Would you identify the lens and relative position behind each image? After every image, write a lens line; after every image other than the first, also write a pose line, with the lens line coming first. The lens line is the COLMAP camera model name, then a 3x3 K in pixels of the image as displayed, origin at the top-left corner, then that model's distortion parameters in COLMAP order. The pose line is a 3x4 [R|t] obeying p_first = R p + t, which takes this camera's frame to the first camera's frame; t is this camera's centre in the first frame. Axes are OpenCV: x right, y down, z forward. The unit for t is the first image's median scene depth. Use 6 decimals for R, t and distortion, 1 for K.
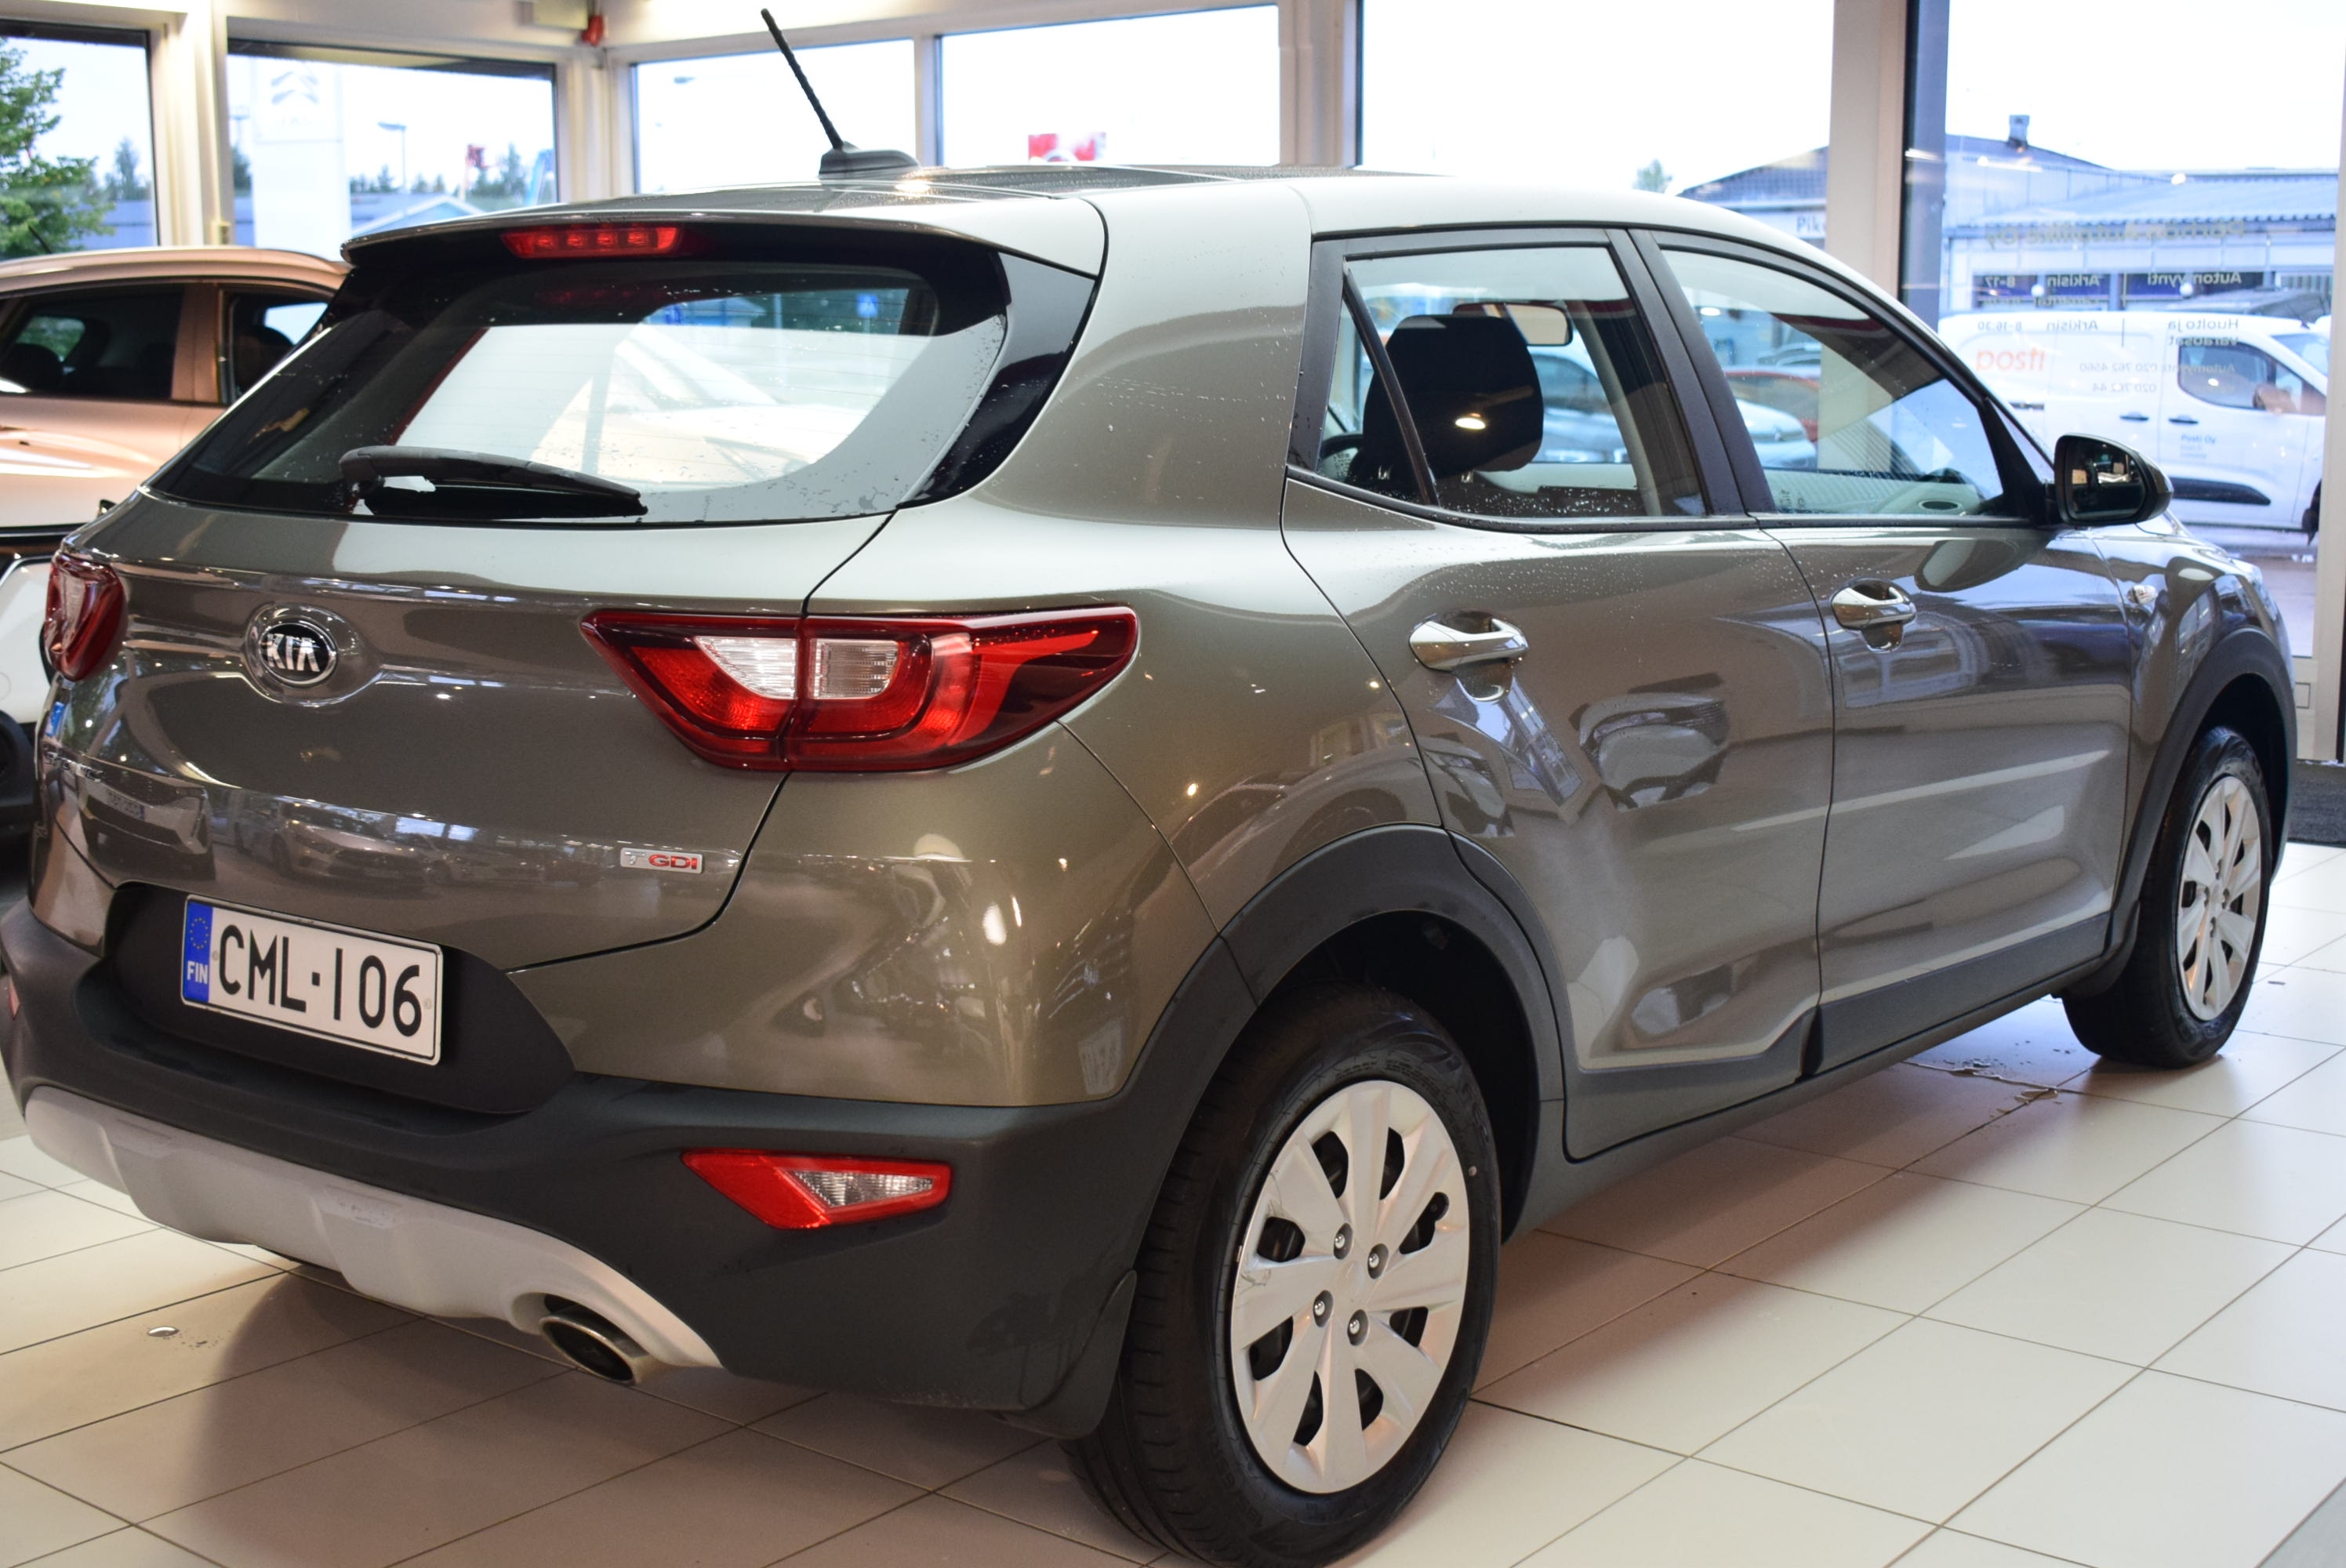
lens RADIAL K [[2725.1, 0, 1164.9], [0, 2725.1, 762.1], [0, 0, 1]] dist [0.001765, 0.000000]
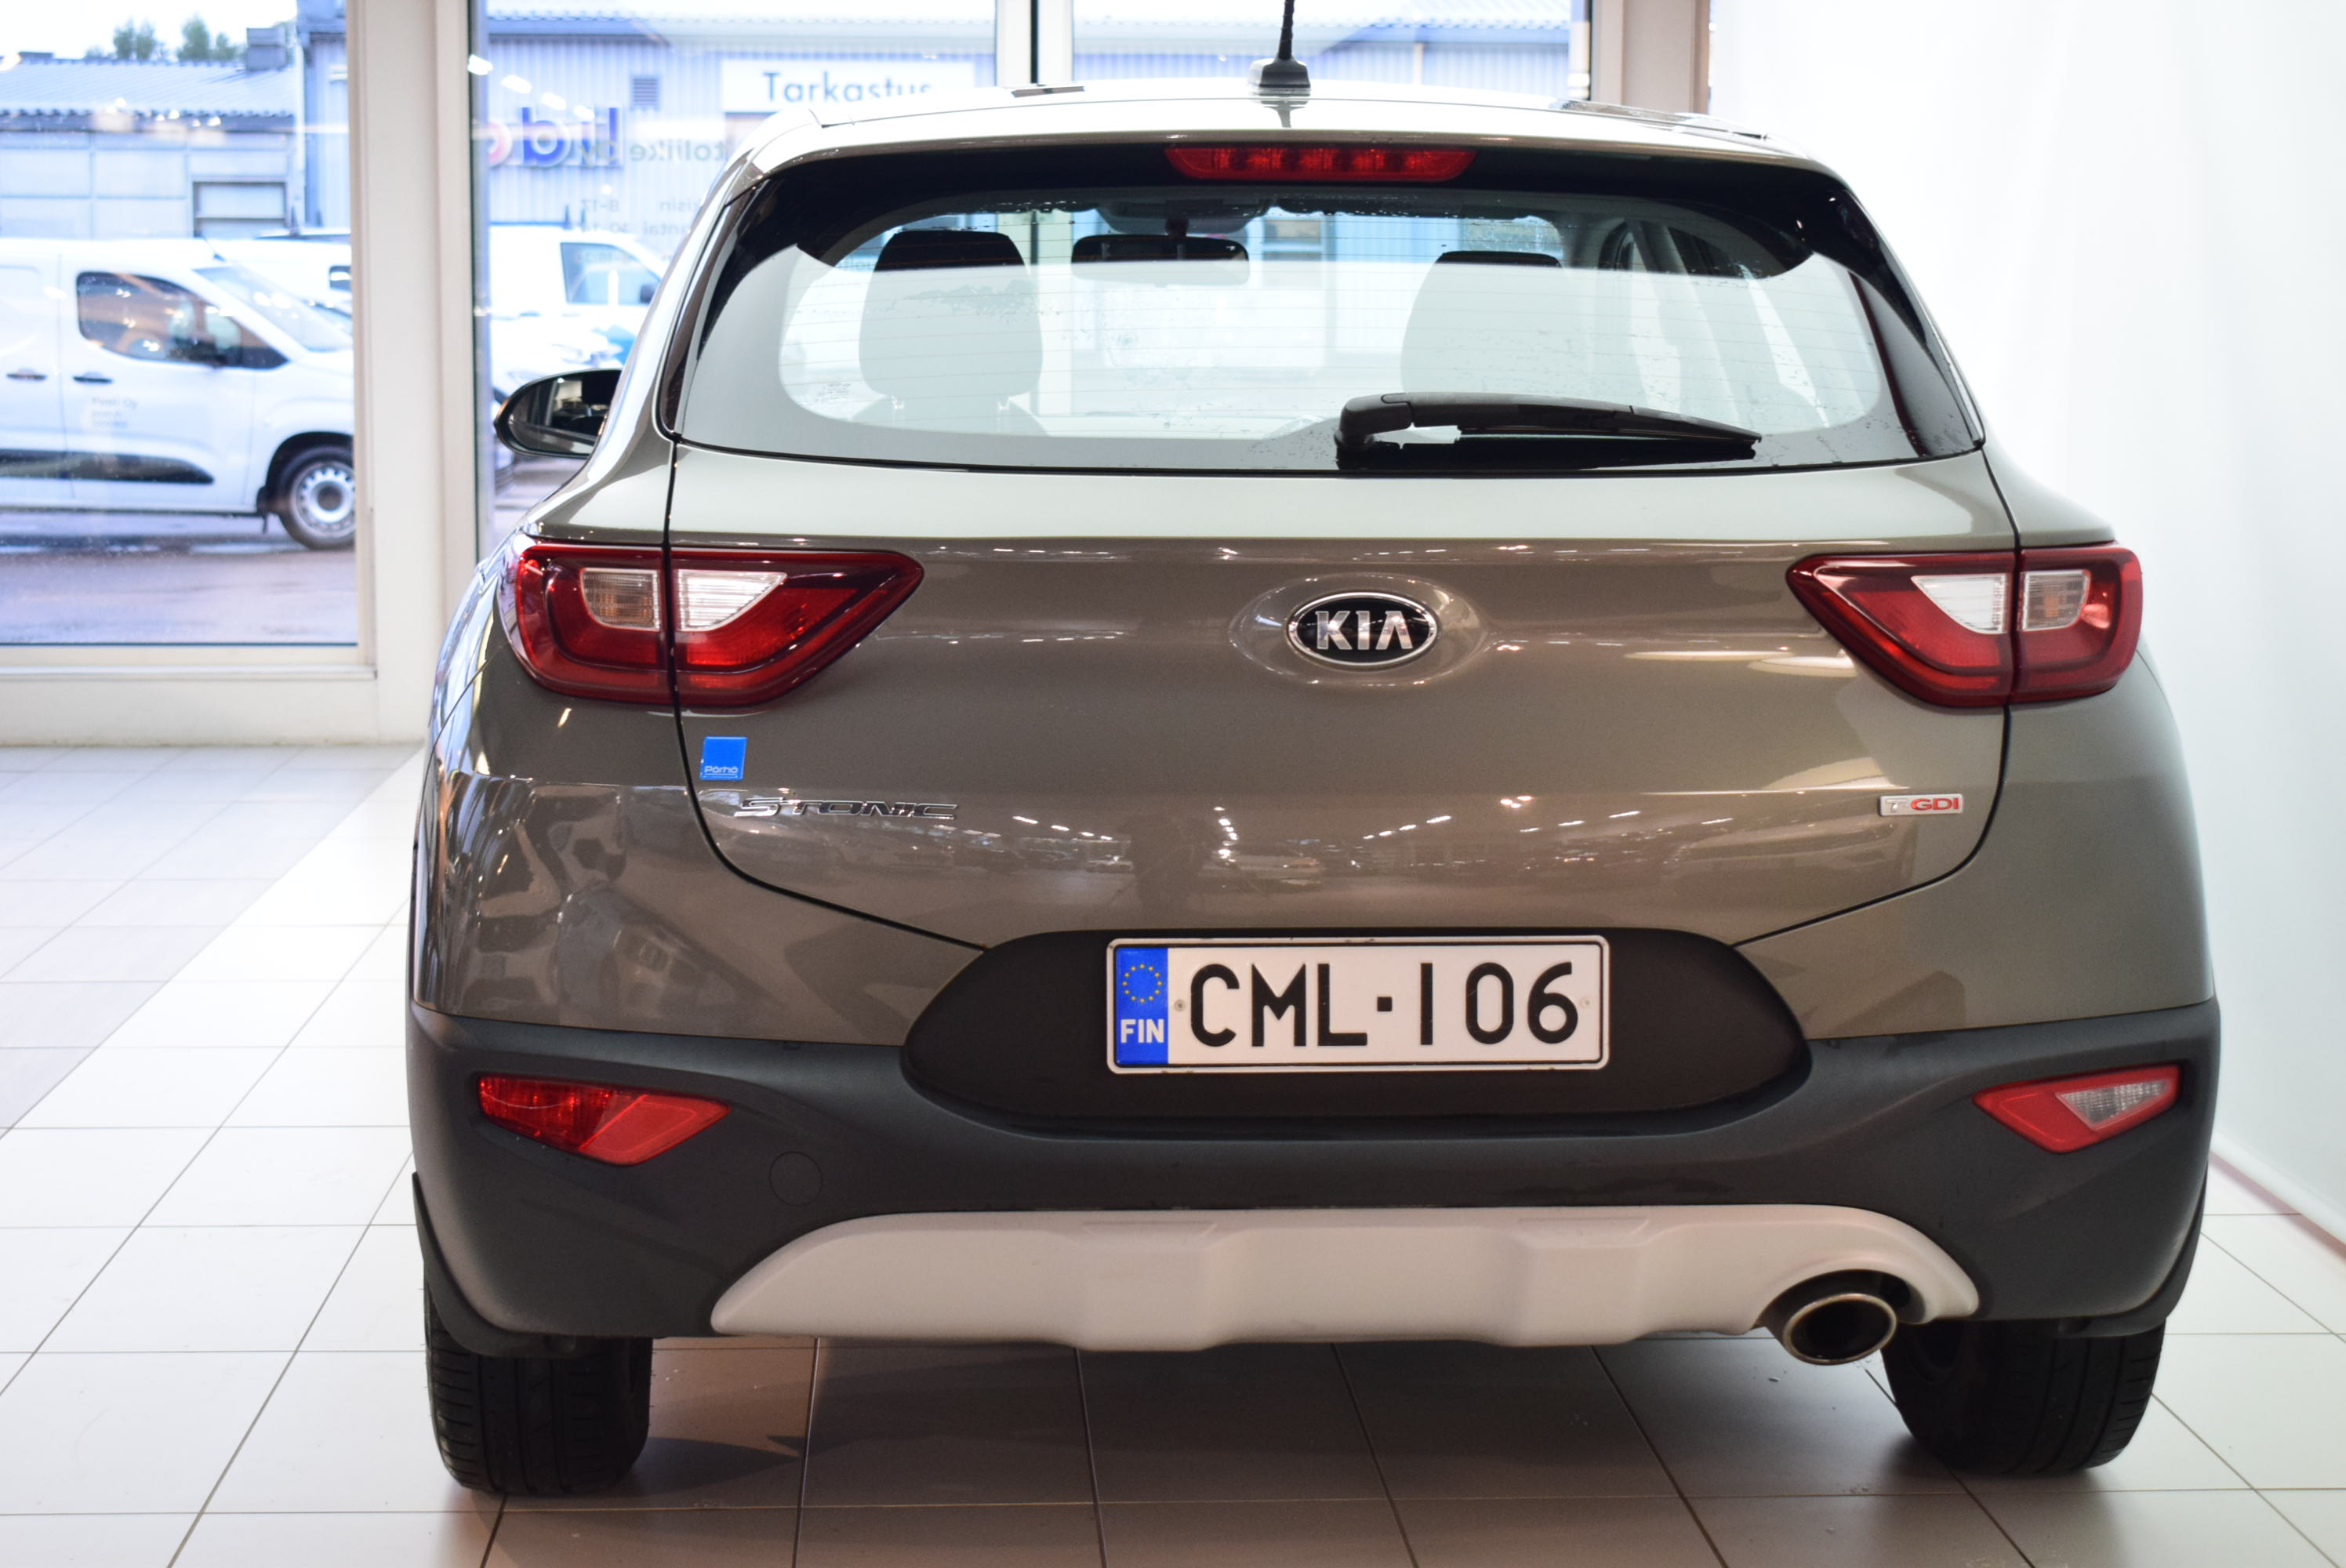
lens RADIAL K [[3668.8, 0, 1117.6], [0, 3668.8, 719.4], [0, 0, 1]] dist [0.057247, 0.000000]
pose [[0.745787, -0.067462, 0.662760, -1.154564], [0.089653, 0.995973, 0.000495, -0.019126], [-0.660125, 0.059049, 0.748831, 0.176269]]
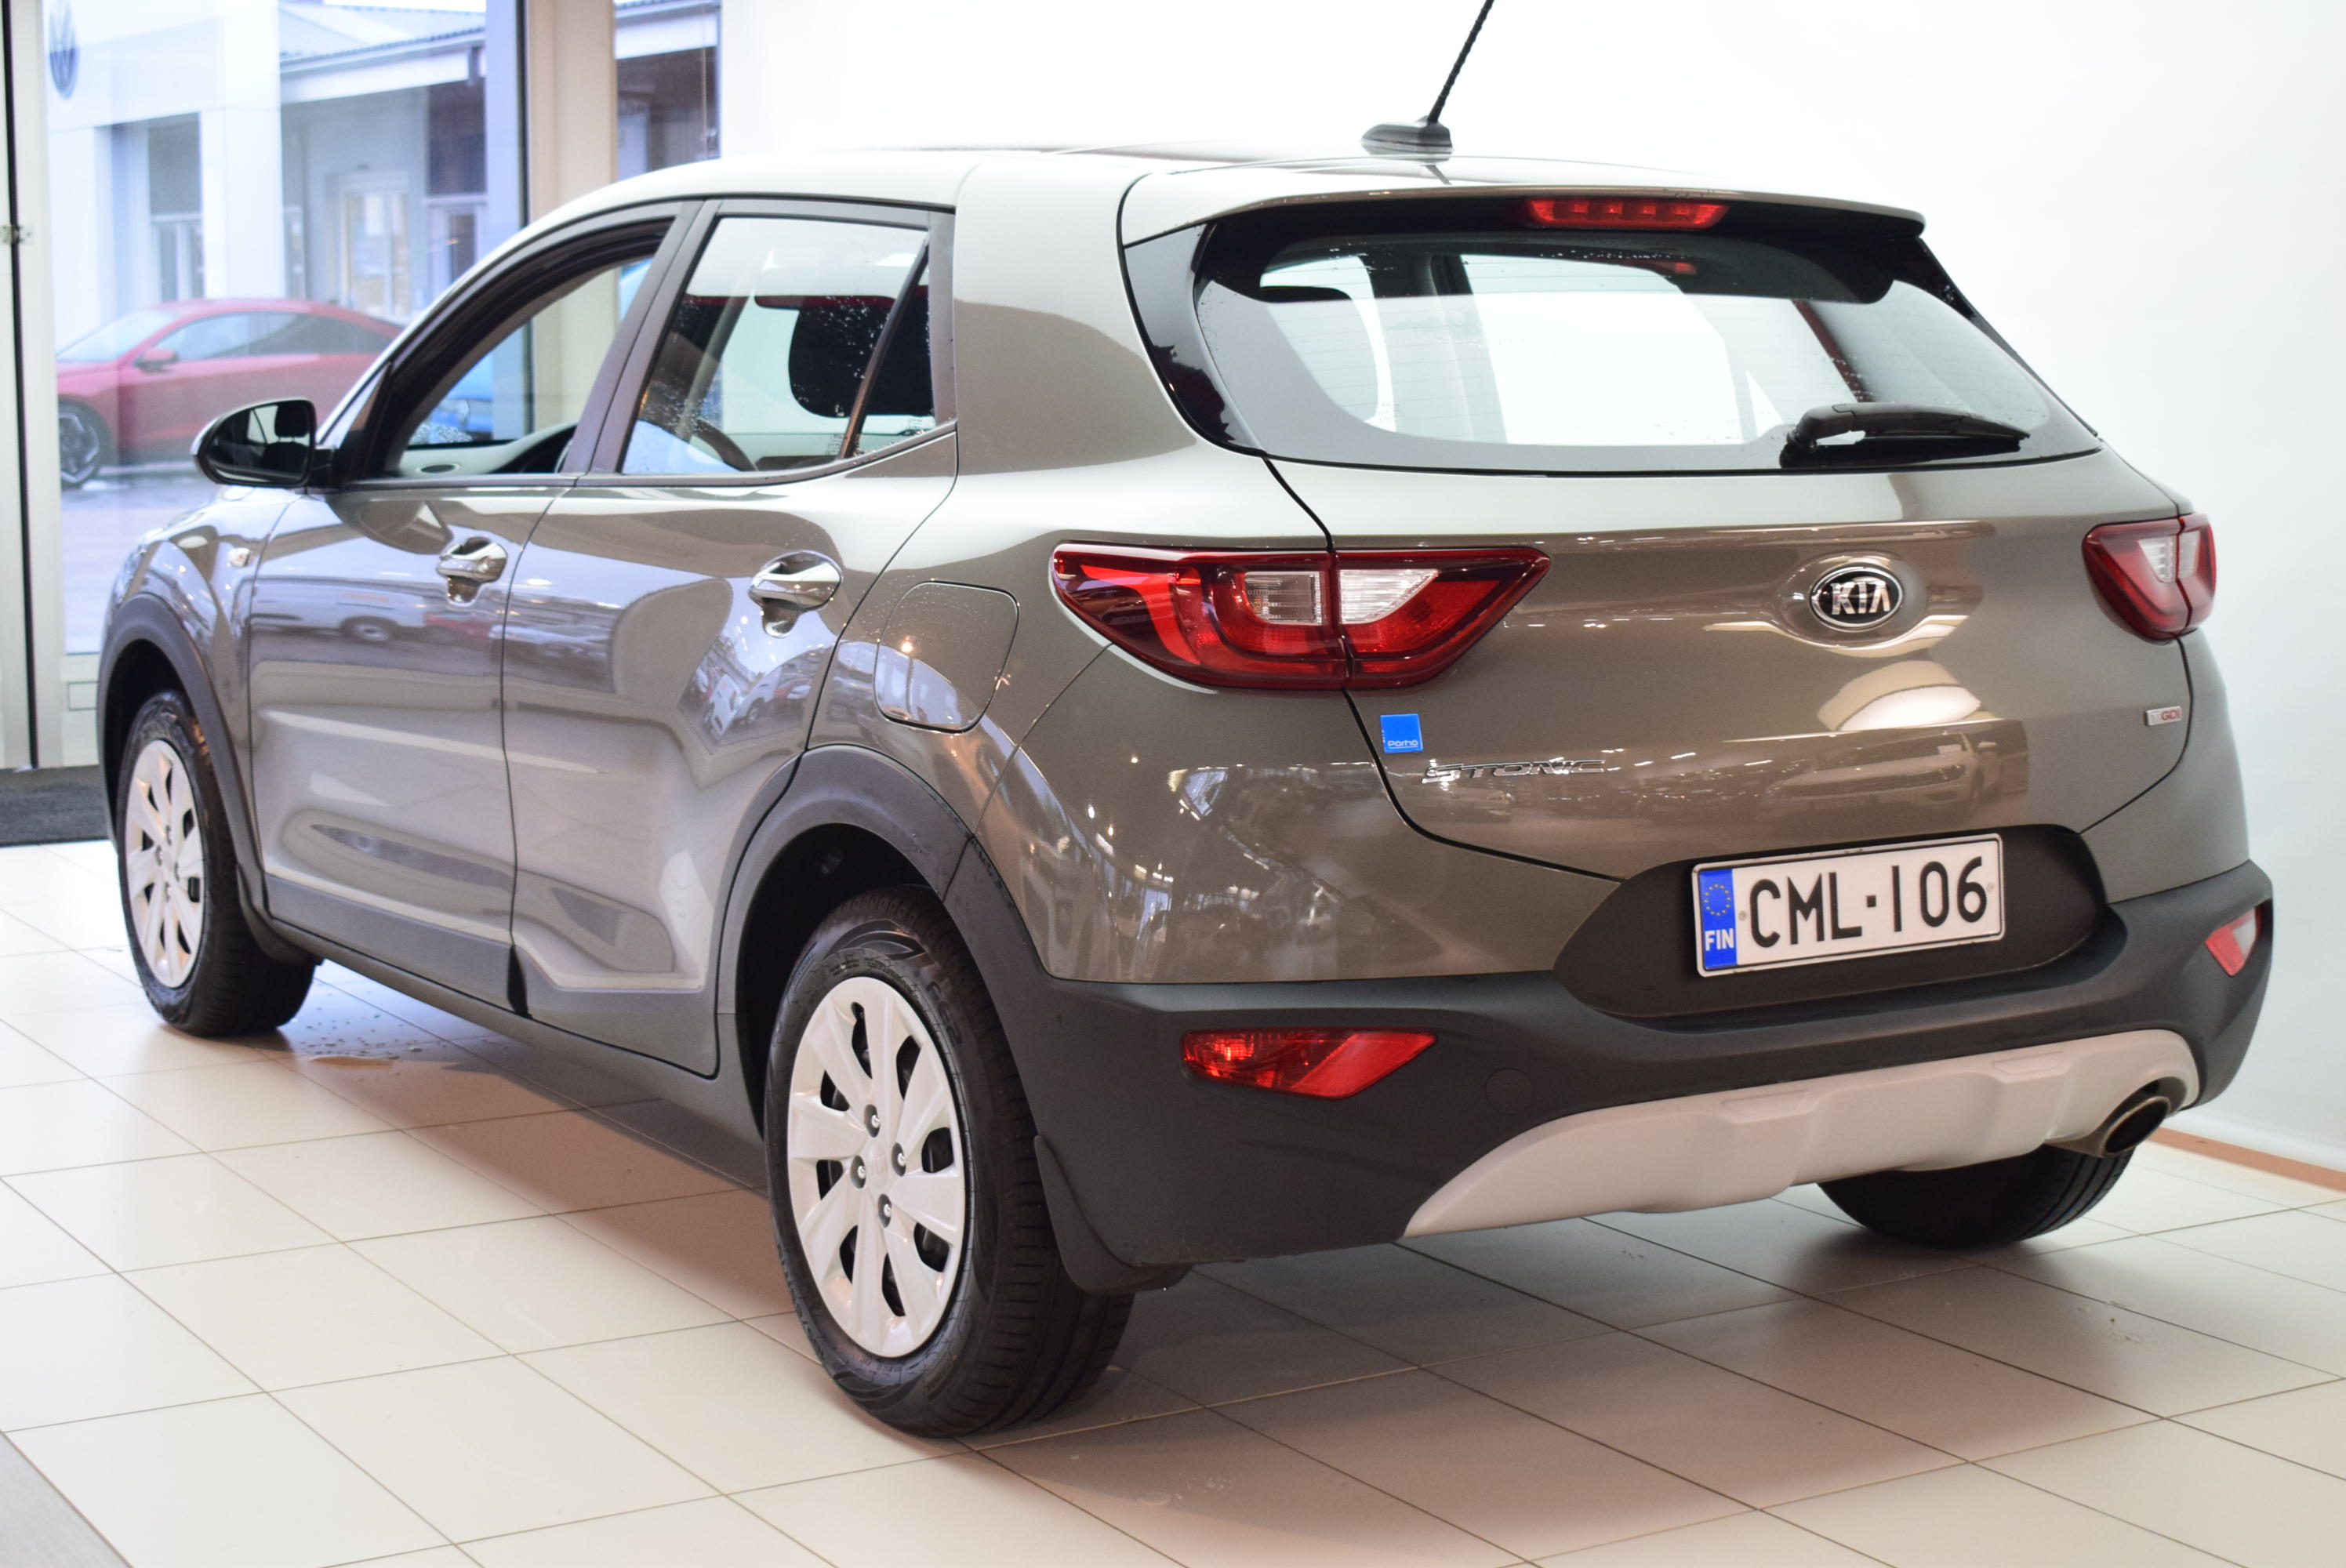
lens RADIAL K [[3567.3, 0, 1182.7], [0, 3567.3, 770.5], [0, 0, 1]] dist [0.054830, 0.000000]
pose [[0.331045, -0.108244, 0.937386, -1.721958], [0.137943, 0.988278, 0.065405, -0.100563], [-0.933478, 0.107654, 0.342096, 0.774350]]
